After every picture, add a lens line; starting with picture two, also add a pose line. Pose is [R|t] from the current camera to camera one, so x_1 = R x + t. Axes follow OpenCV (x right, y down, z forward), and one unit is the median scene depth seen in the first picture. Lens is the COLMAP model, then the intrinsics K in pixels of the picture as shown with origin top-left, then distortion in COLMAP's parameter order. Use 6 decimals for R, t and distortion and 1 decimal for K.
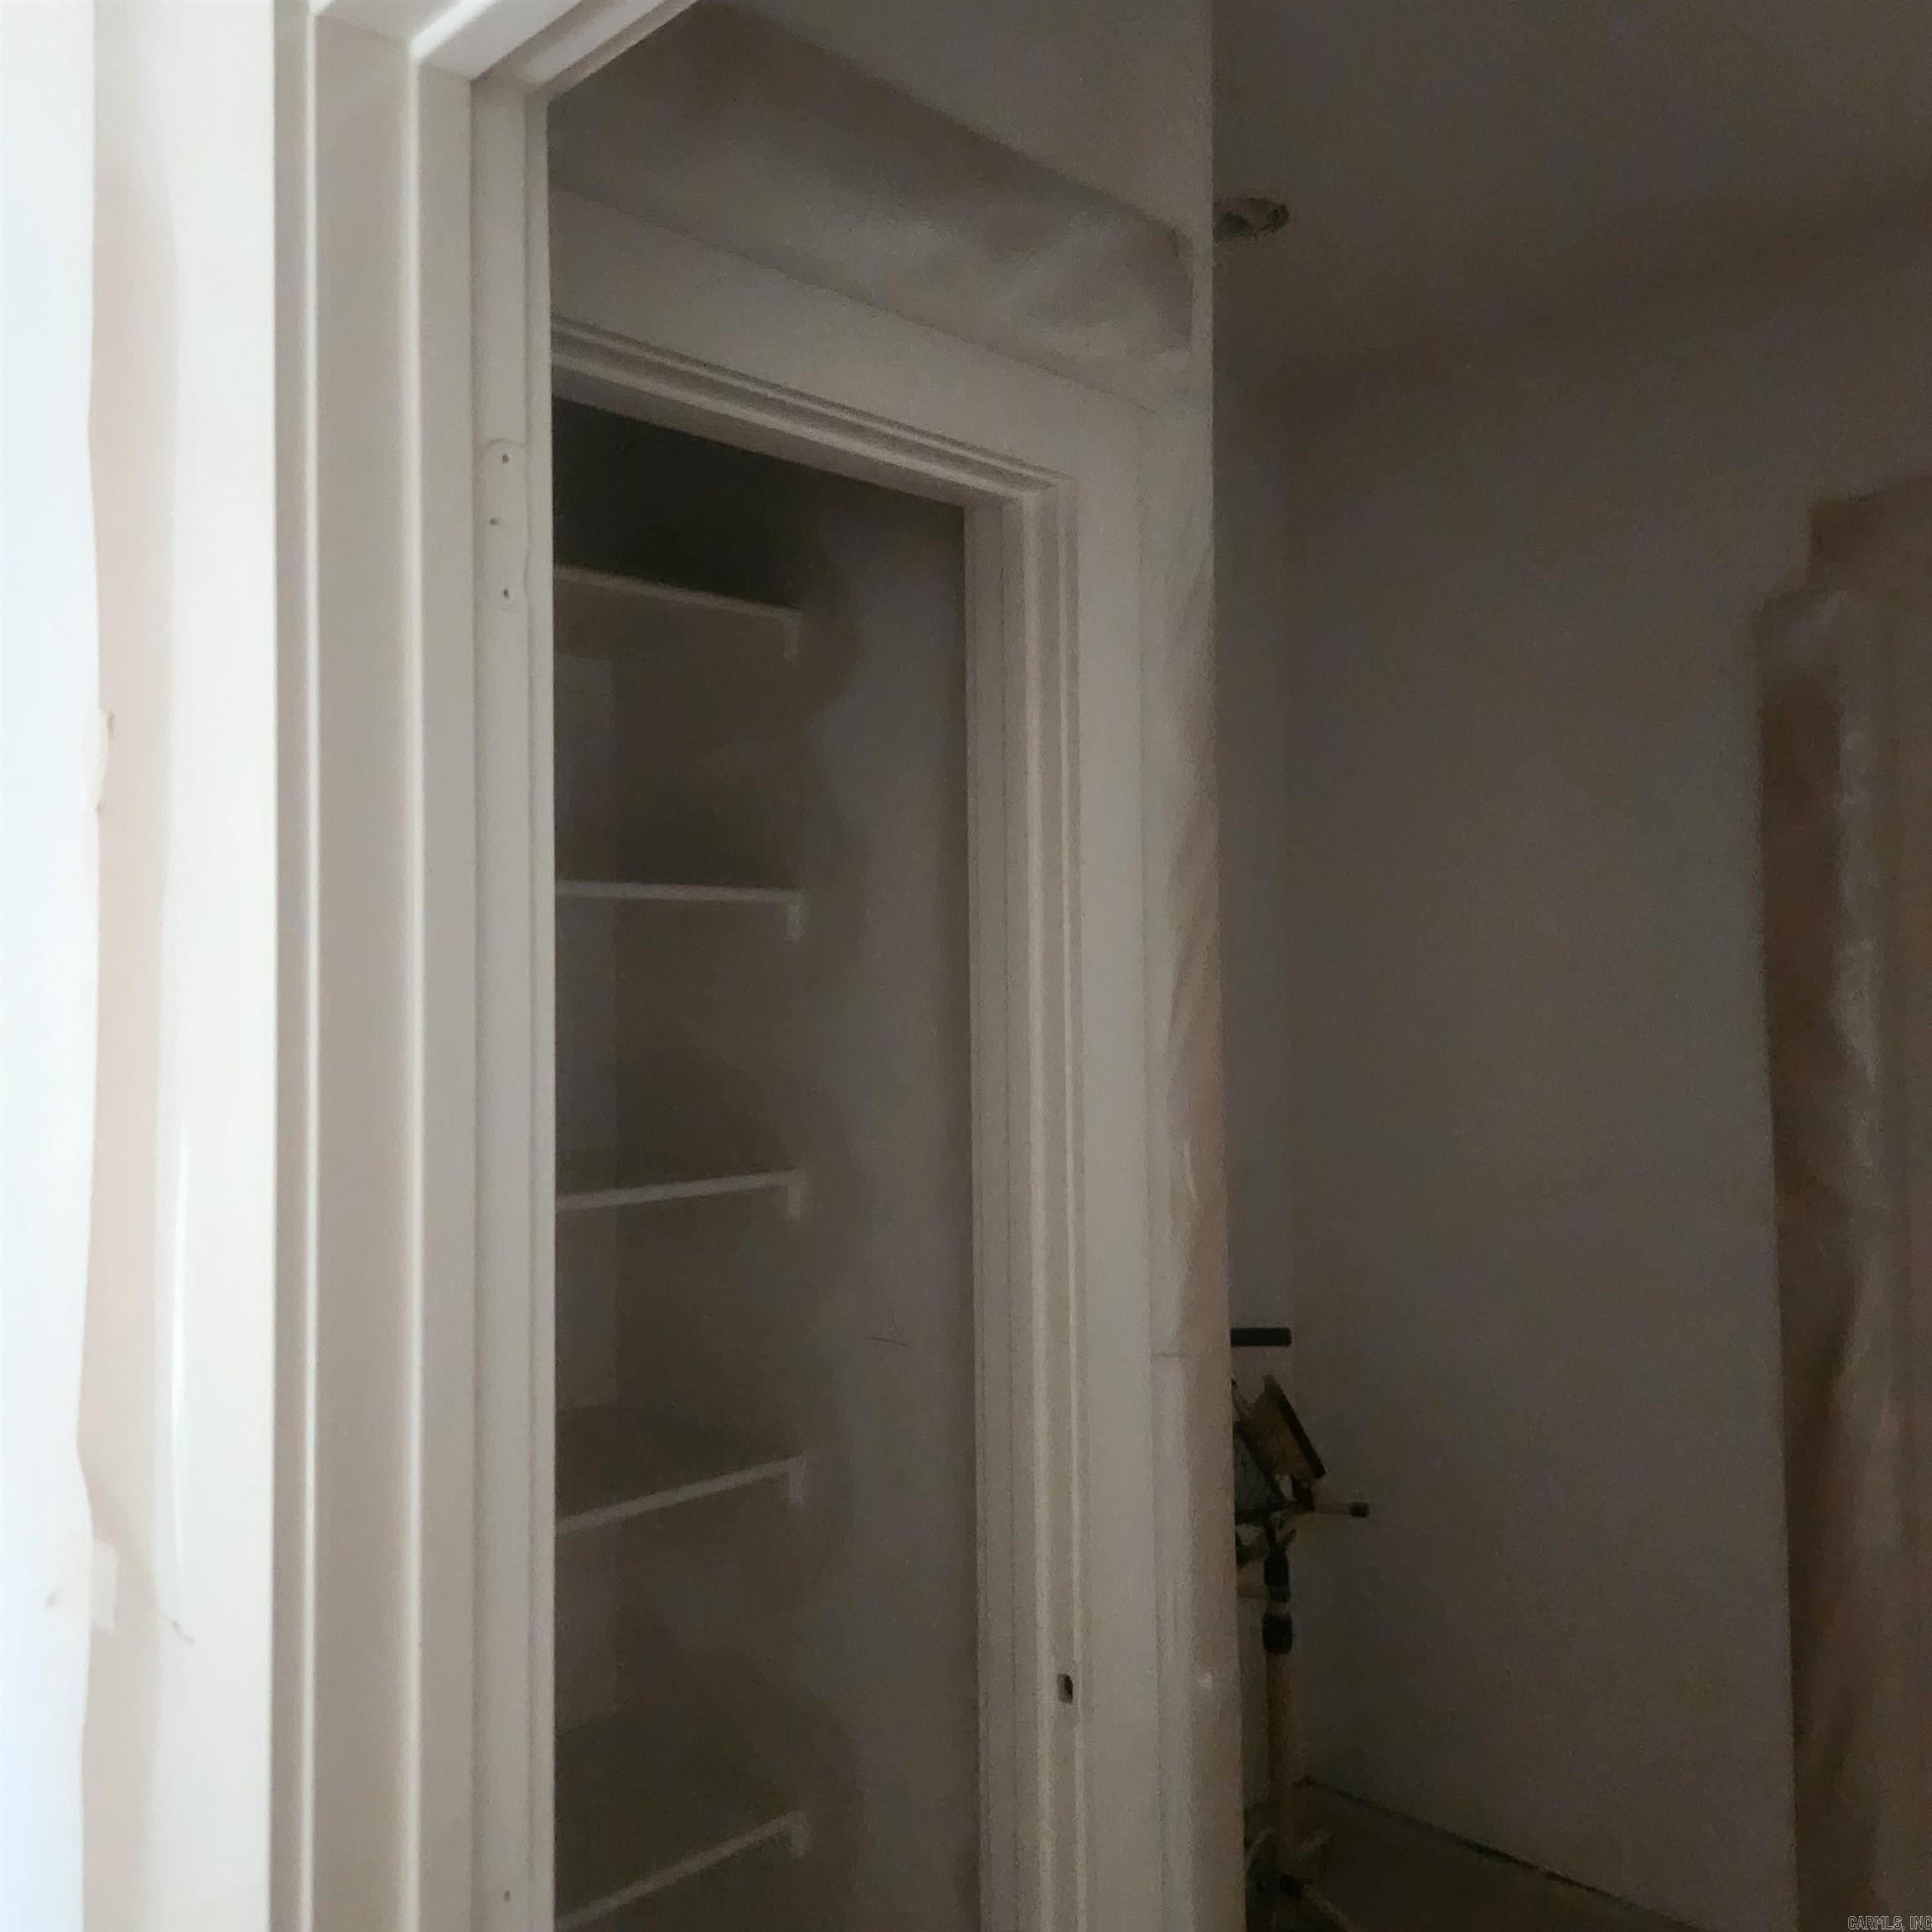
lens RADIAL K [[1766.1, 0, 962.3], [0, 1766.1, 961.5], [0, 0, 1]] dist [0.079779, -0.069119]
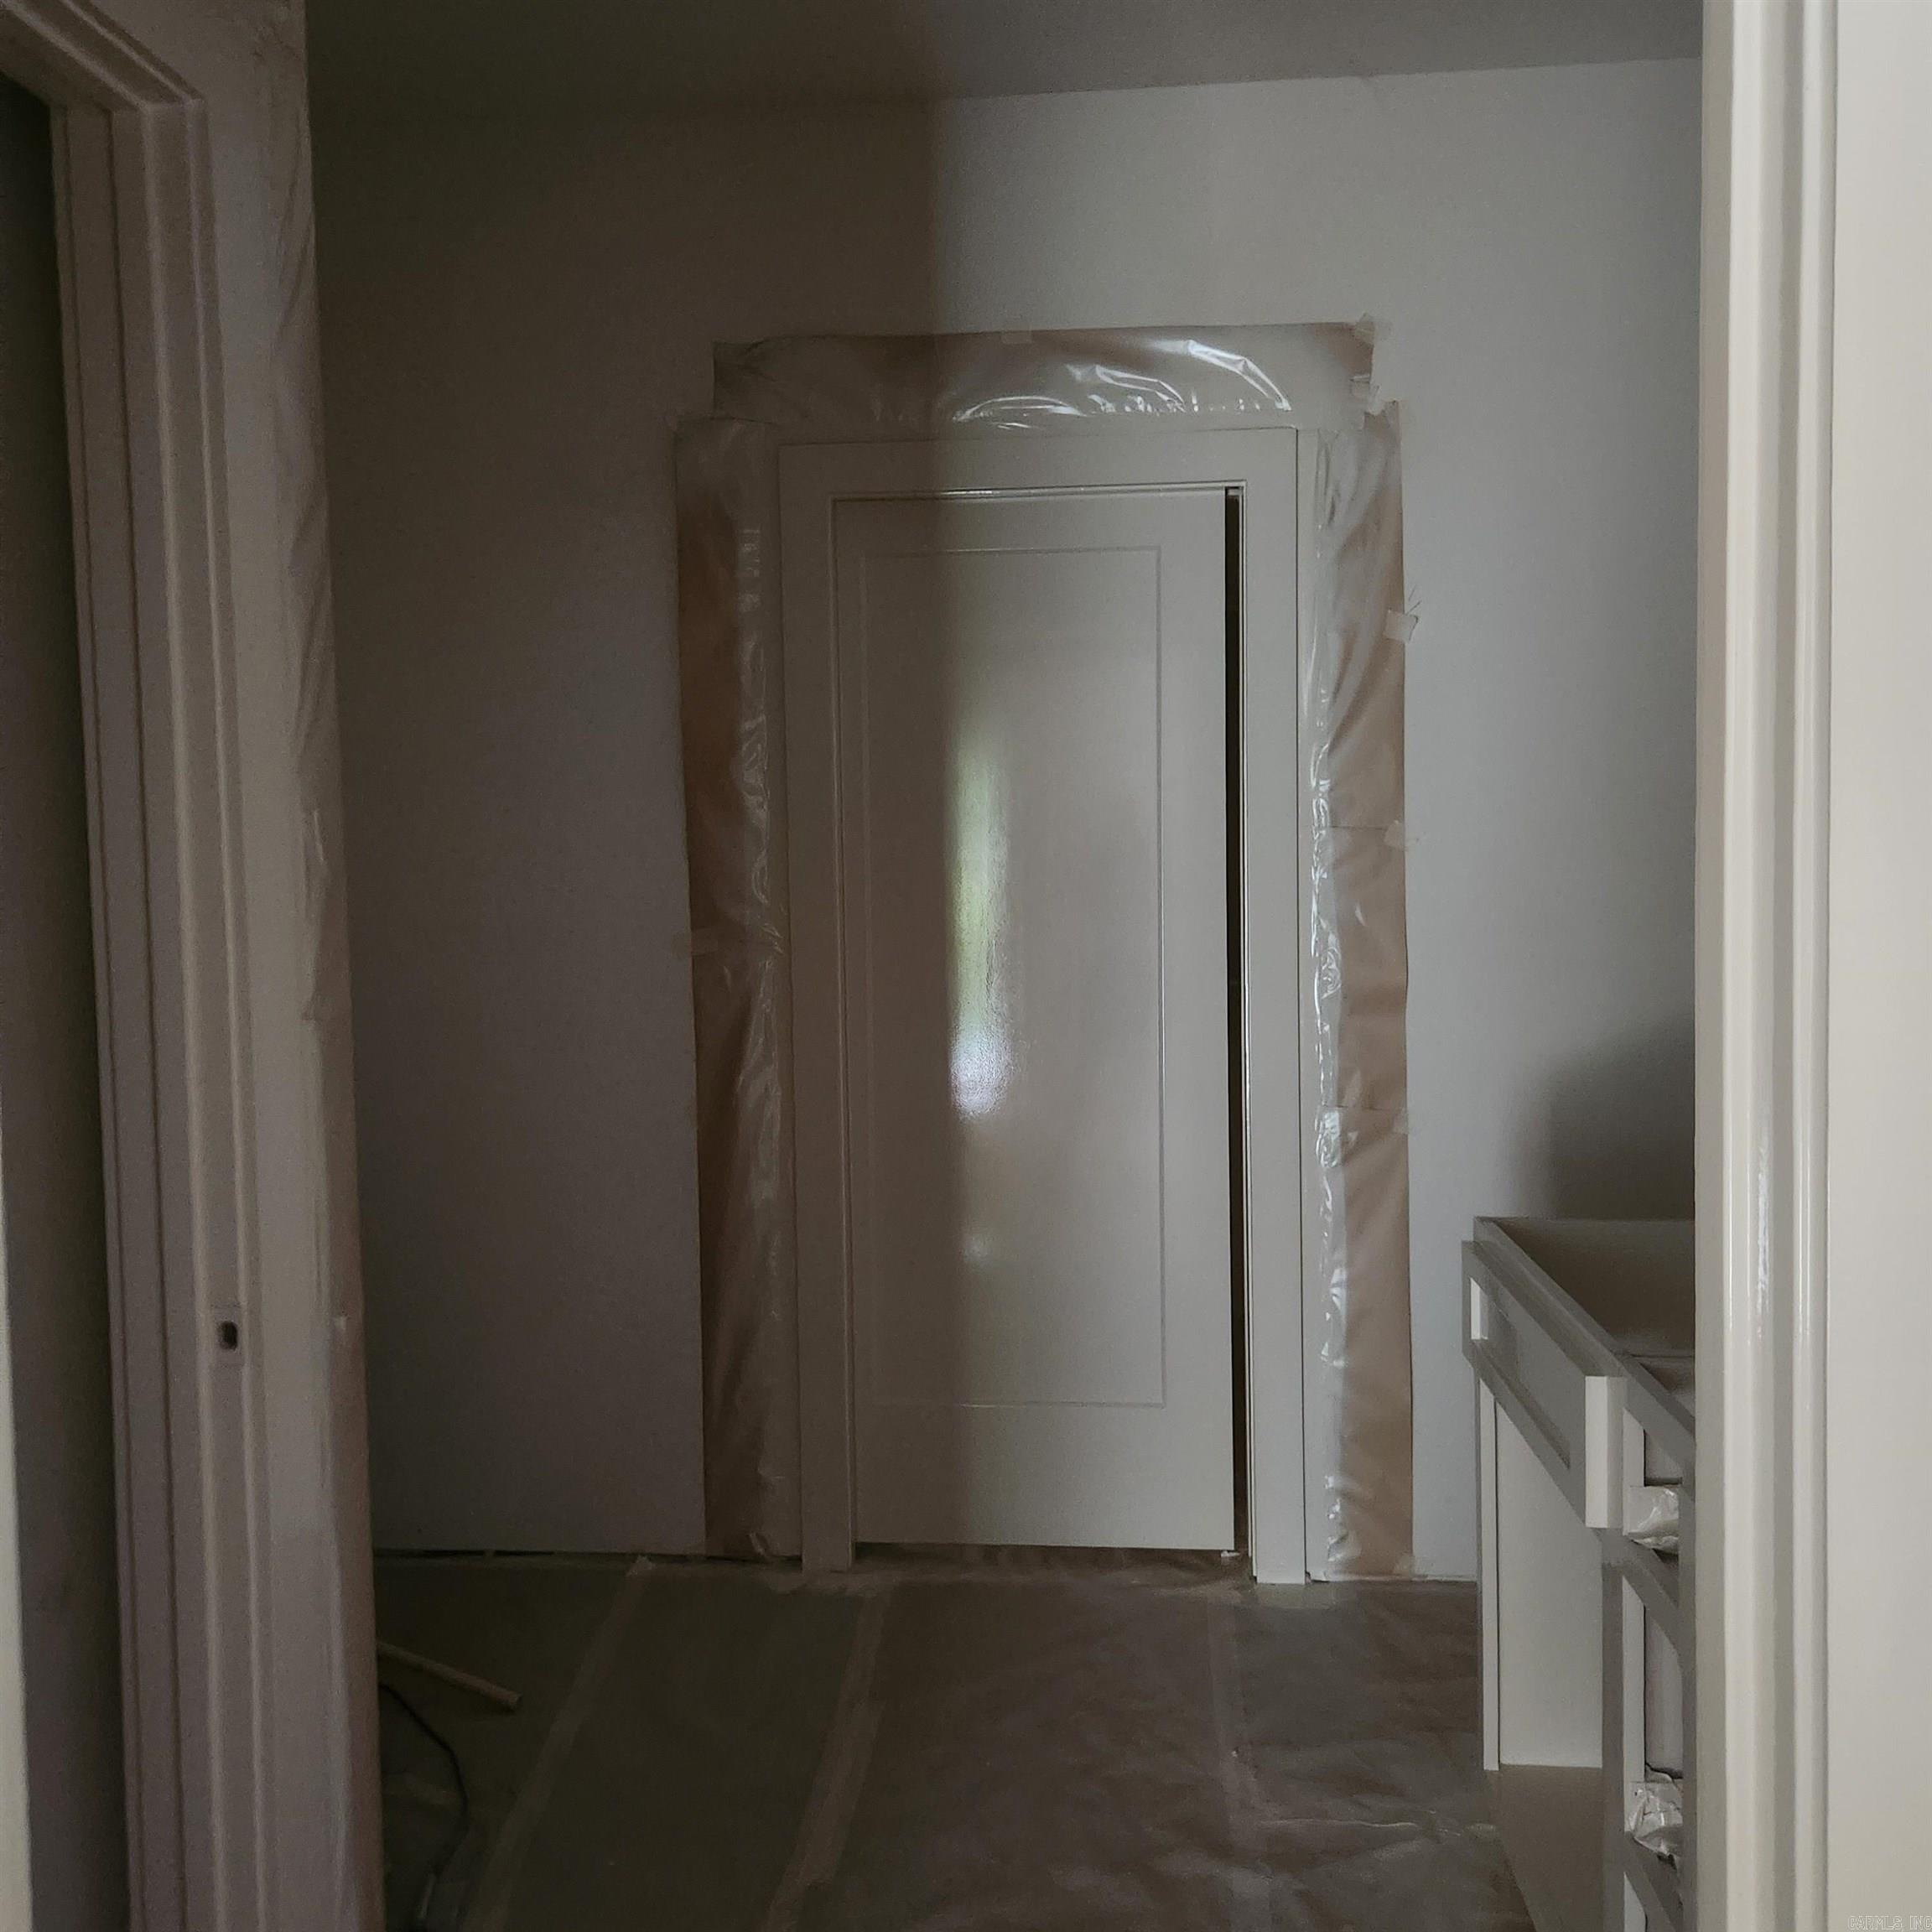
lens RADIAL K [[1766.1, 0, 965.0], [0, 1766.1, 964.3], [0, 0, 1]] dist [0.079779, -0.069119]
pose [[0.761335, -0.032272, 0.647555, -0.180064], [-0.001642, 0.998661, 0.051701, 0.095621], [-0.648357, -0.040425, 0.760263, -0.018619]]
